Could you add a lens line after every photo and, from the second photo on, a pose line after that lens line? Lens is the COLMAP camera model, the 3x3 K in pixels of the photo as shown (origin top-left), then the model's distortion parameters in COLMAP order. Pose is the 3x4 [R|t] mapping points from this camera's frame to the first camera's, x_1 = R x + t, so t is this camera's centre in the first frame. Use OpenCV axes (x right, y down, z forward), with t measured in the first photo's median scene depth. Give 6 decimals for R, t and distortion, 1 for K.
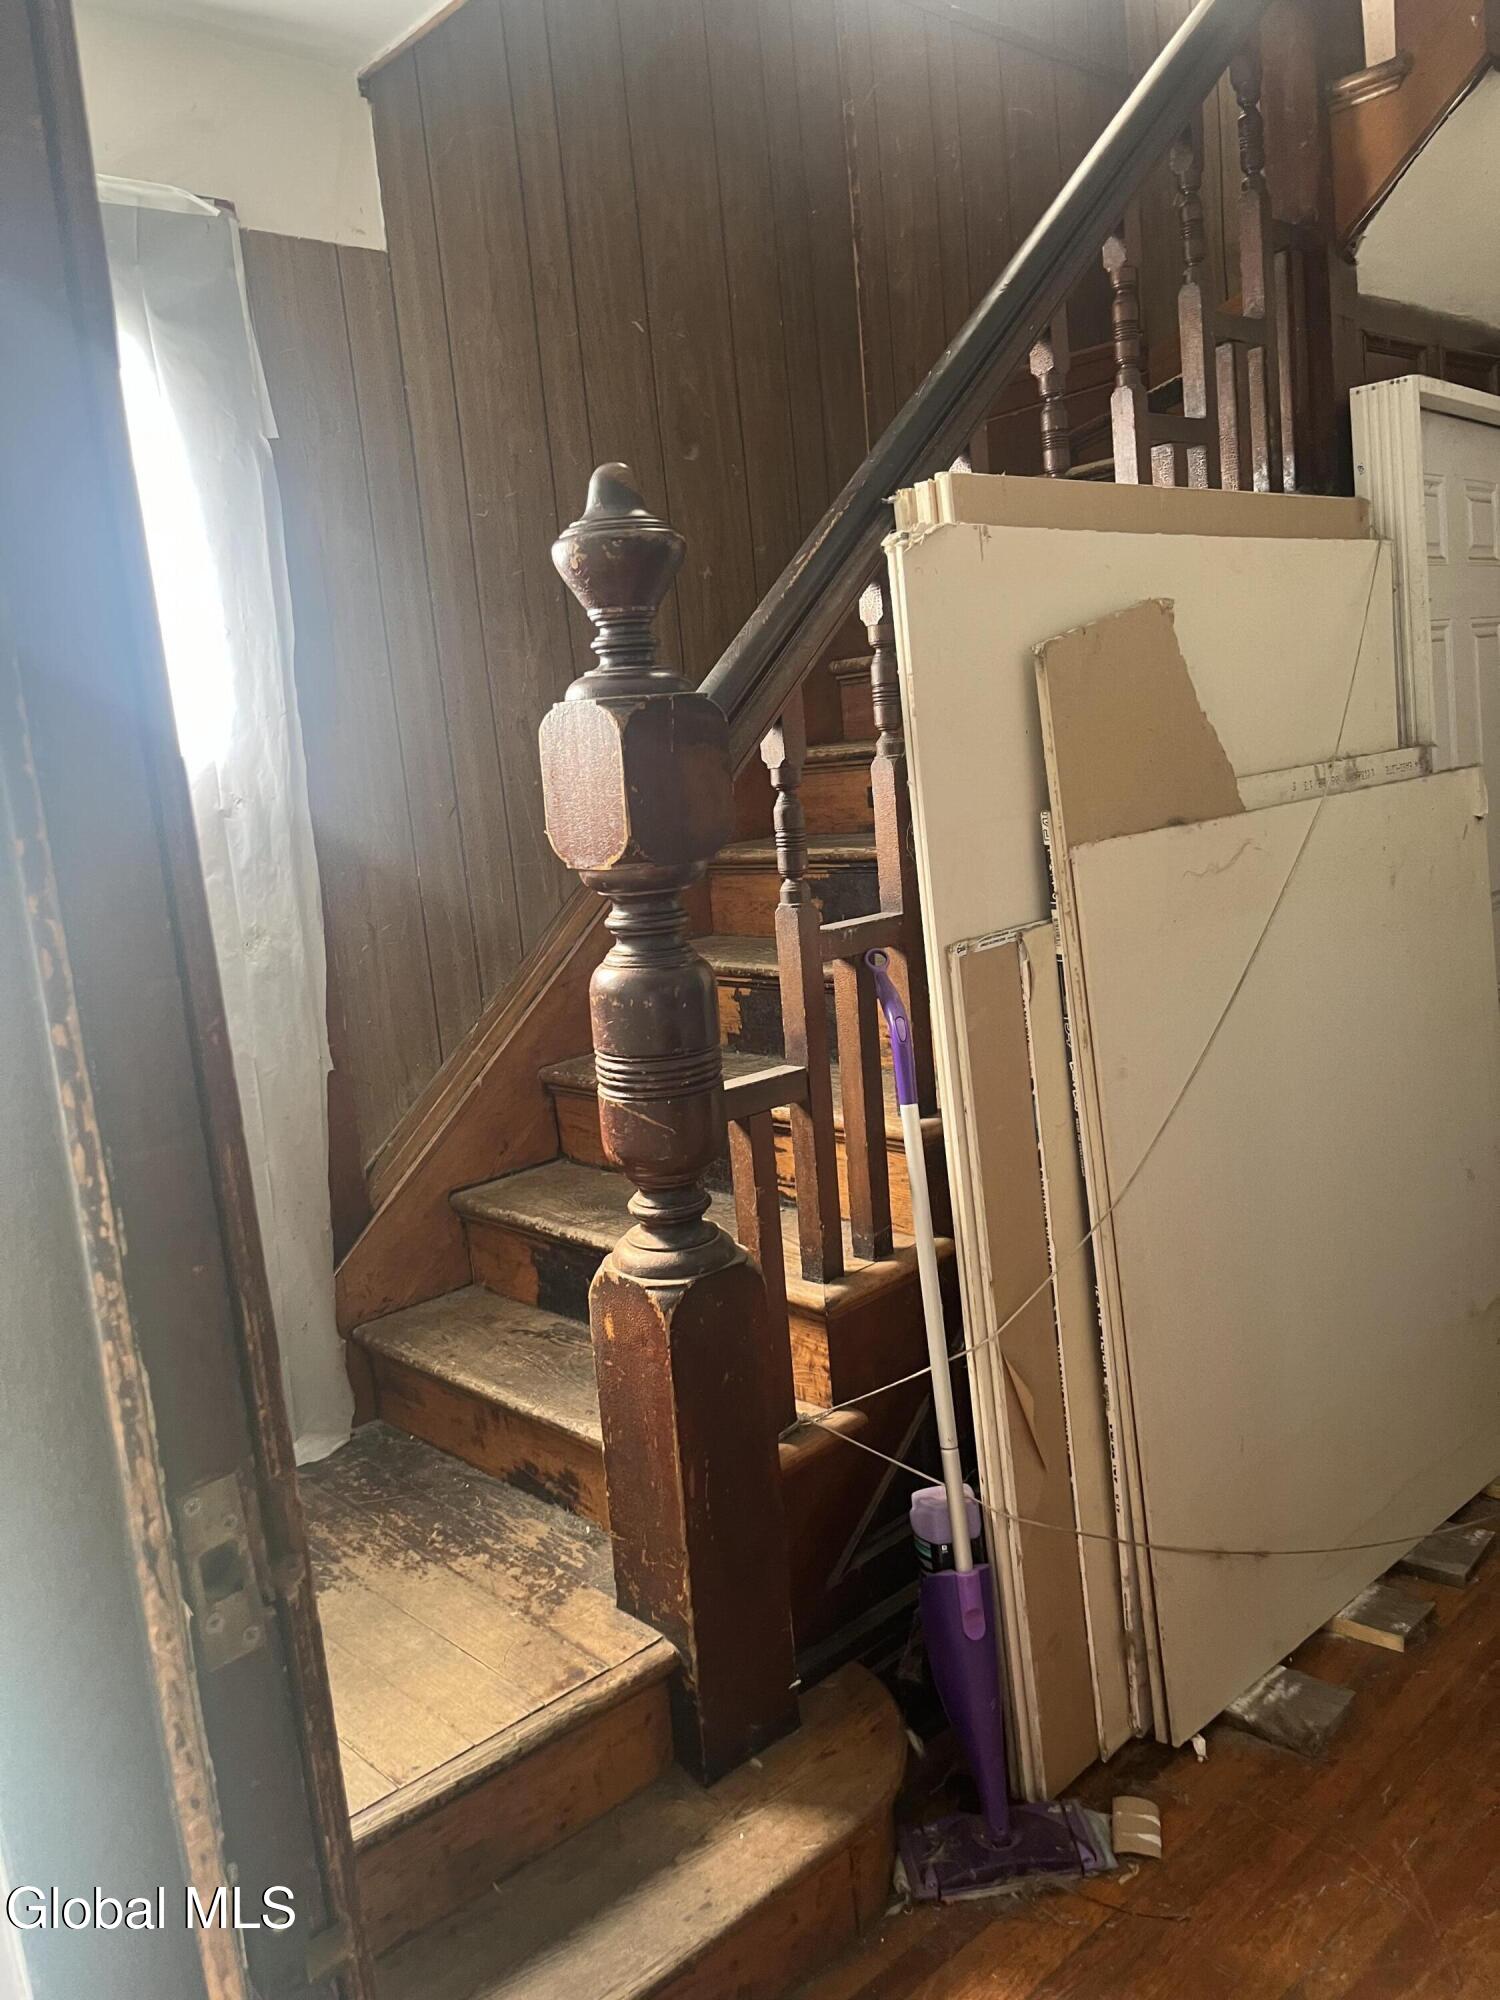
lens RADIAL K [[1508.1, 0, 781.6], [0, 1508.1, 1010.2], [0, 0, 1]] dist [0.057648, -0.082392]
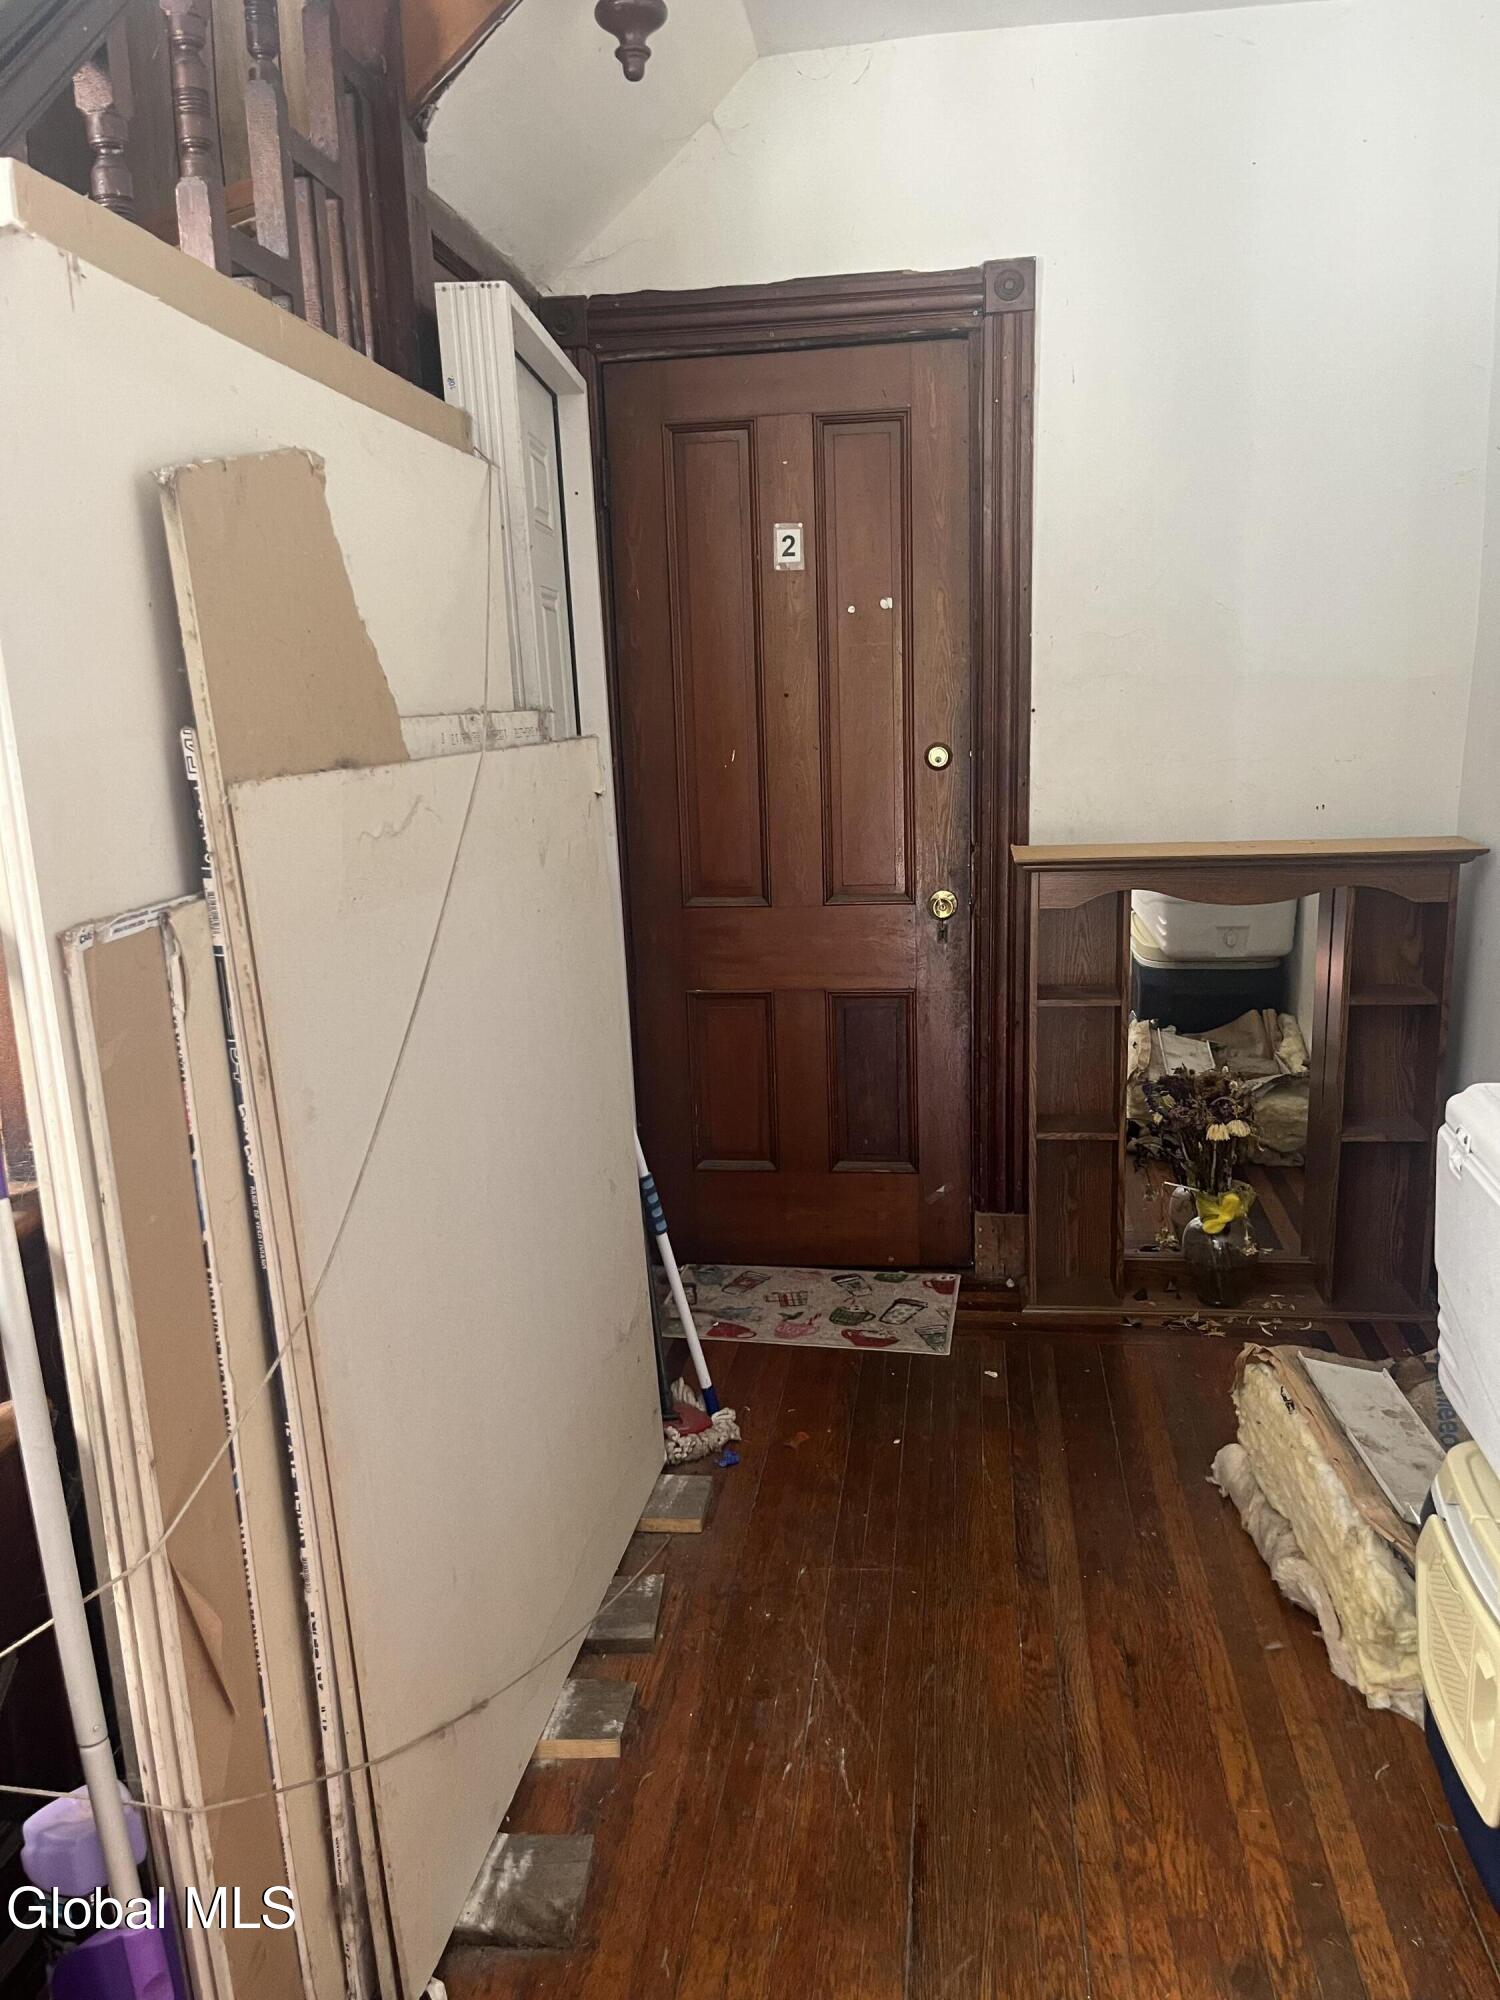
lens RADIAL K [[1506.0, 0, 751.7], [0, 1506.0, 1017.7], [0, 0, 1]] dist [0.074343, -0.107312]
pose [[0.786900, -0.052069, 0.614880, -0.042260], [0.053509, 0.998438, 0.016070, -0.003127], [-0.614756, 0.020257, 0.788457, 0.305602]]
